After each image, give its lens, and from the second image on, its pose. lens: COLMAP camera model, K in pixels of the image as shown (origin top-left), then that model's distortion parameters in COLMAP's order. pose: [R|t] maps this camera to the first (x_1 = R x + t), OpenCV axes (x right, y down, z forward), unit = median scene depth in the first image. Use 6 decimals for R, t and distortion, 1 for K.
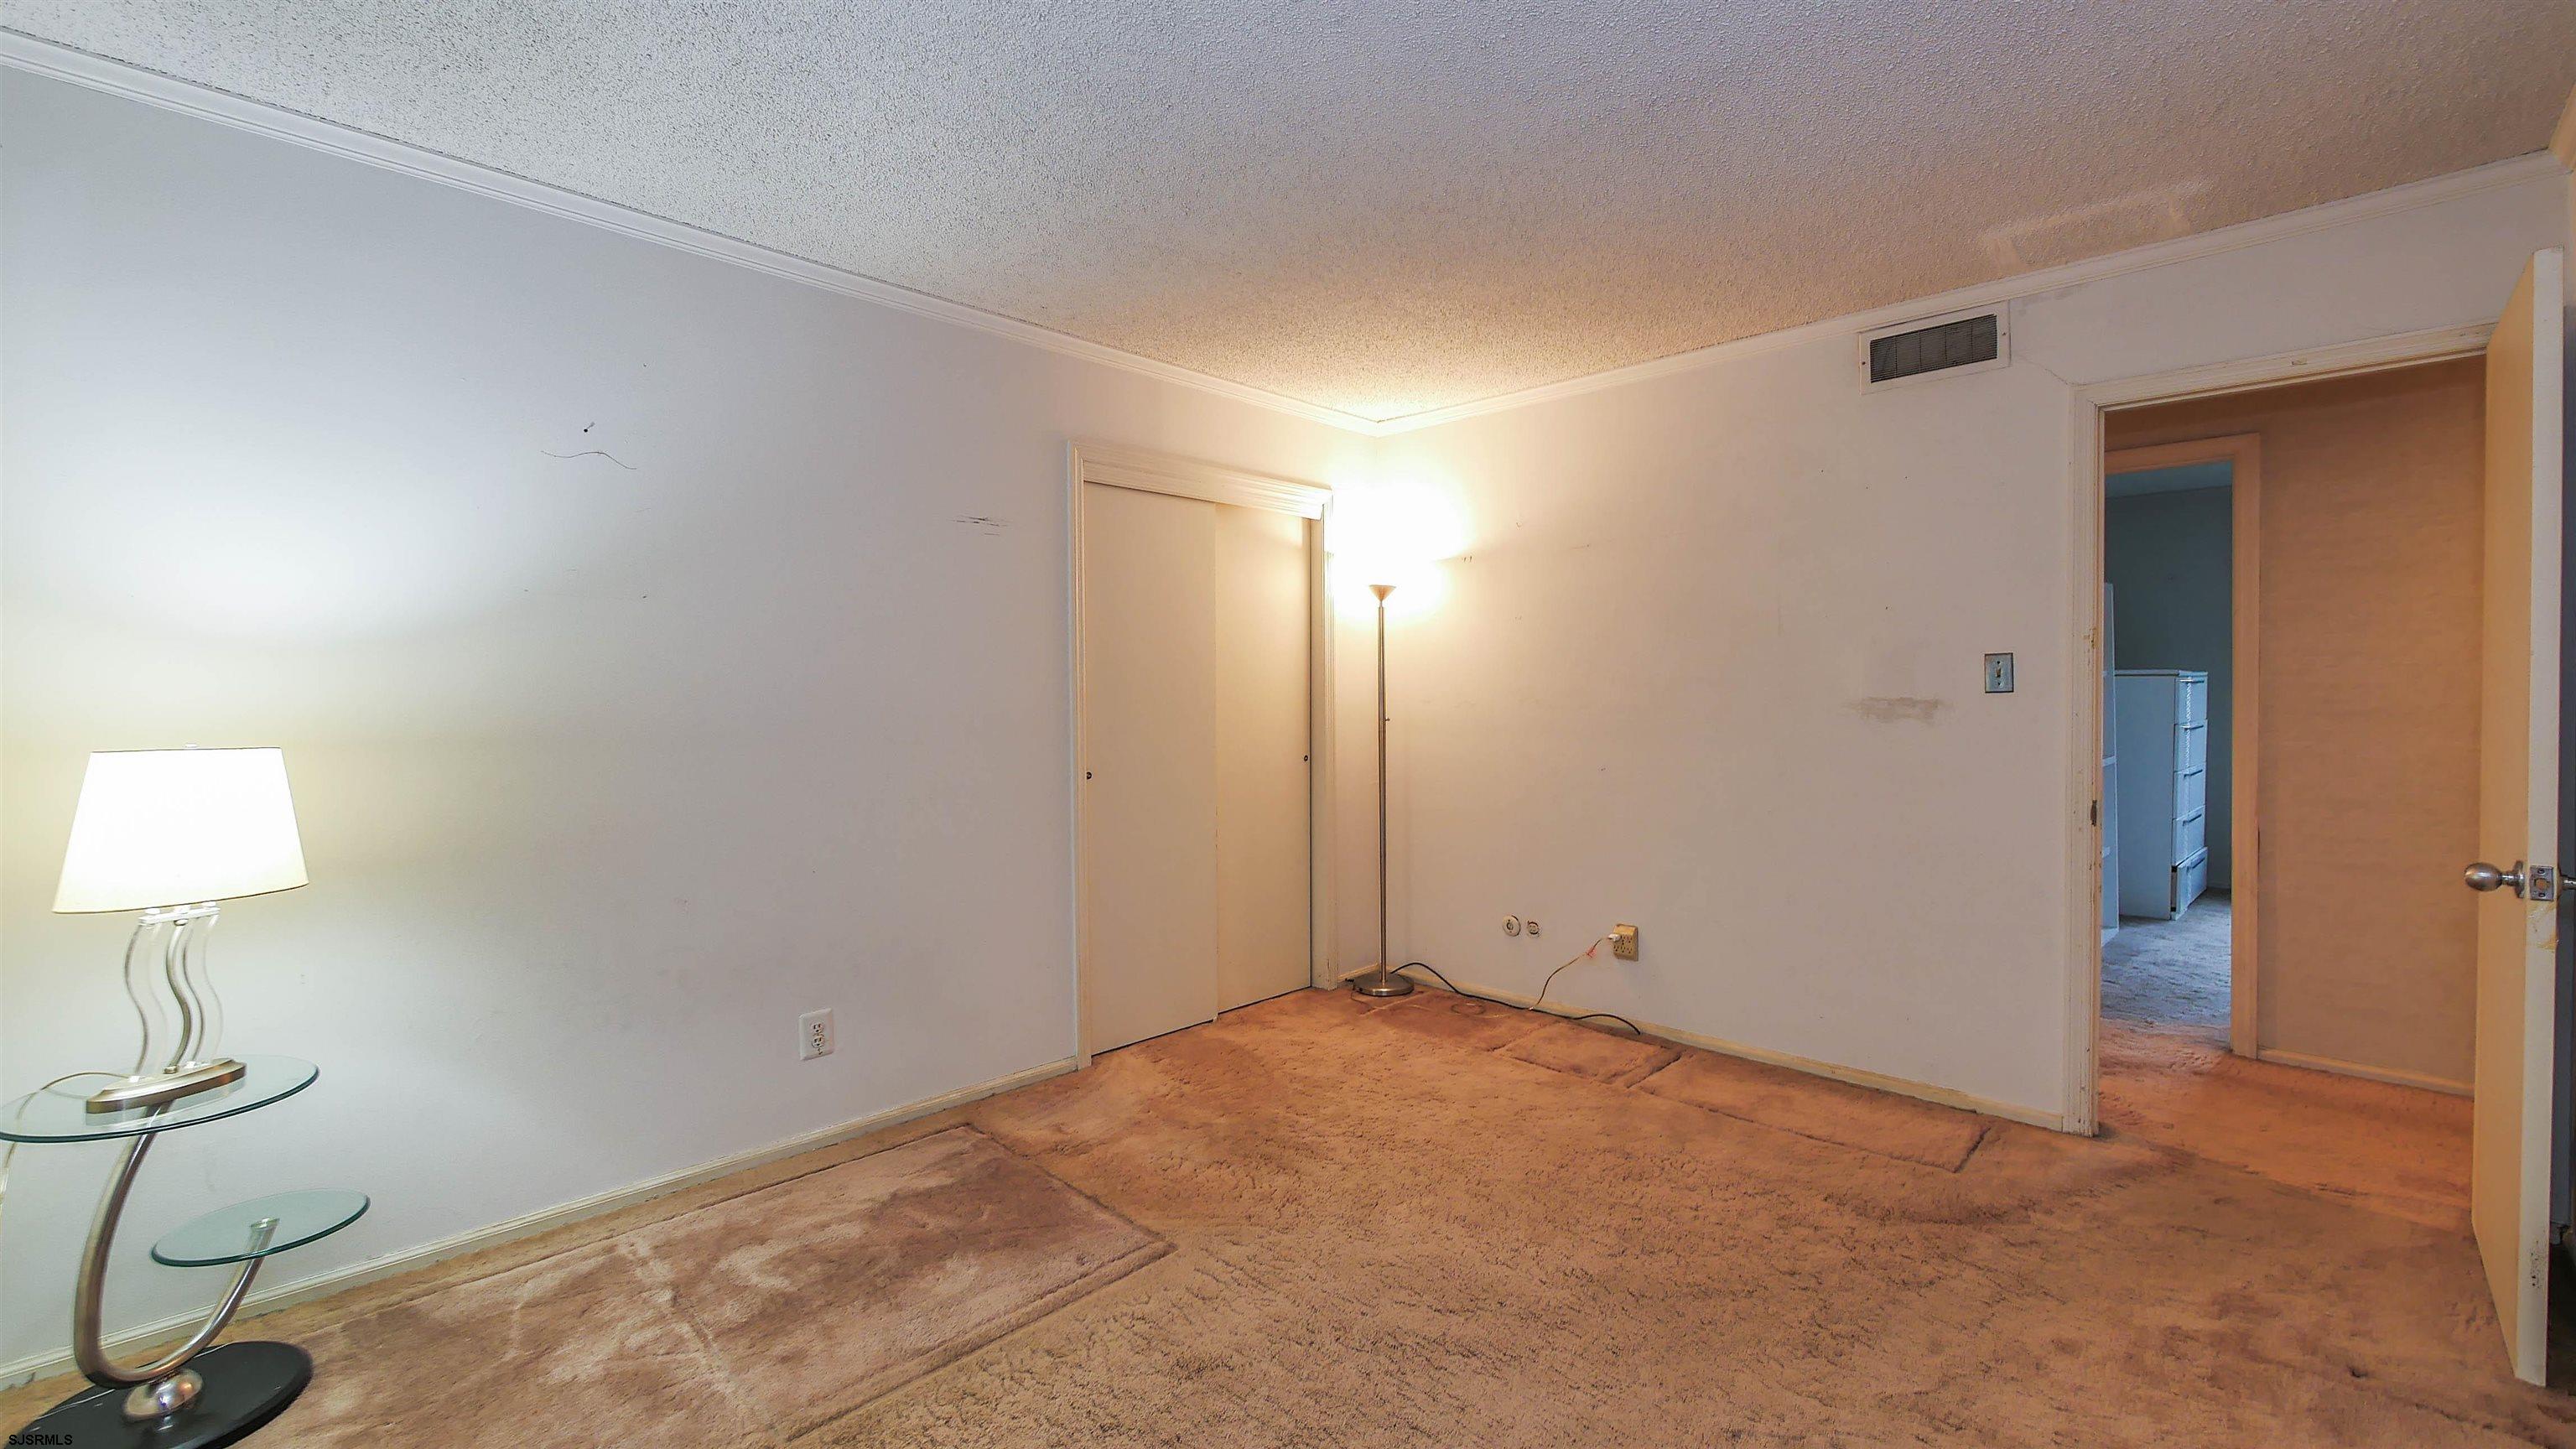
lens RADIAL K [[1053.6, 0, 1278.4], [0, 1053.6, 711.4], [0, 0, 1]] dist [-0.006078, 0.001651]
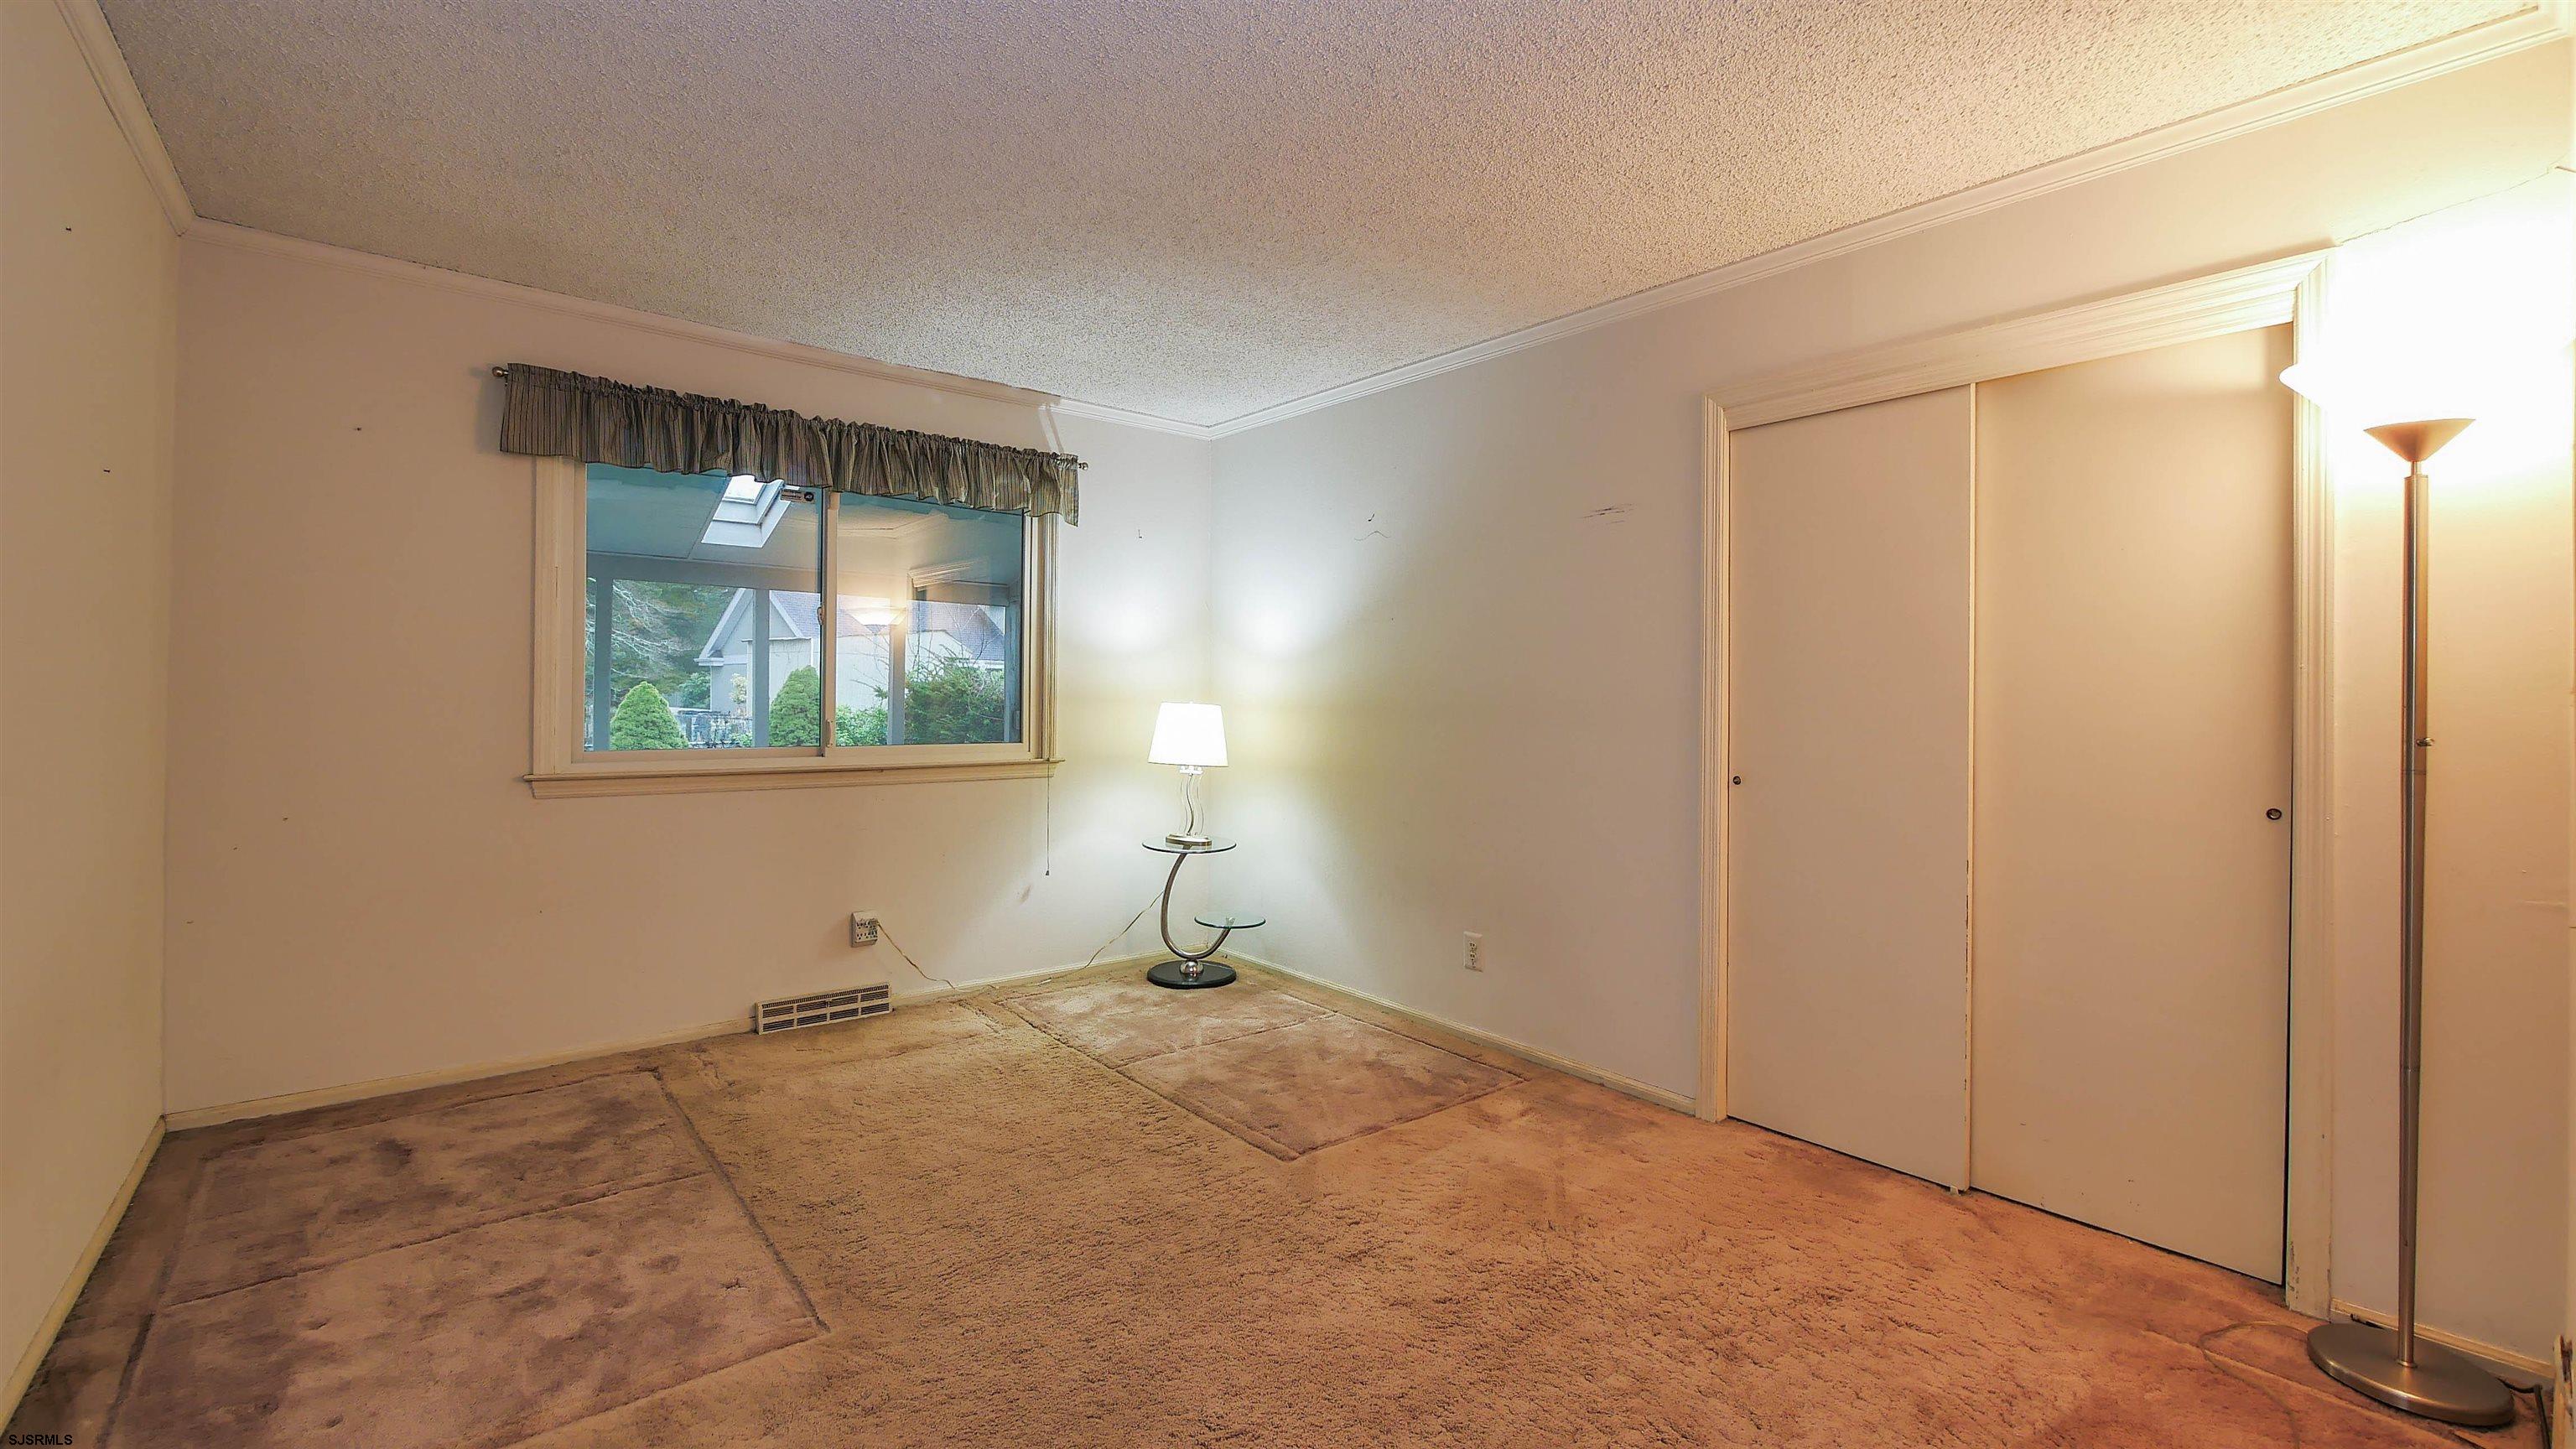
lens RADIAL K [[1053.6, 0, 1277.8], [0, 1053.6, 709.3], [0, 0, 1]] dist [-0.006078, 0.001651]
pose [[-0.105421, 0.014457, -0.994323, 0.708753], [-0.030717, 0.999370, 0.017787, 0.000541], [0.993953, 0.032418, -0.104911, 0.746573]]
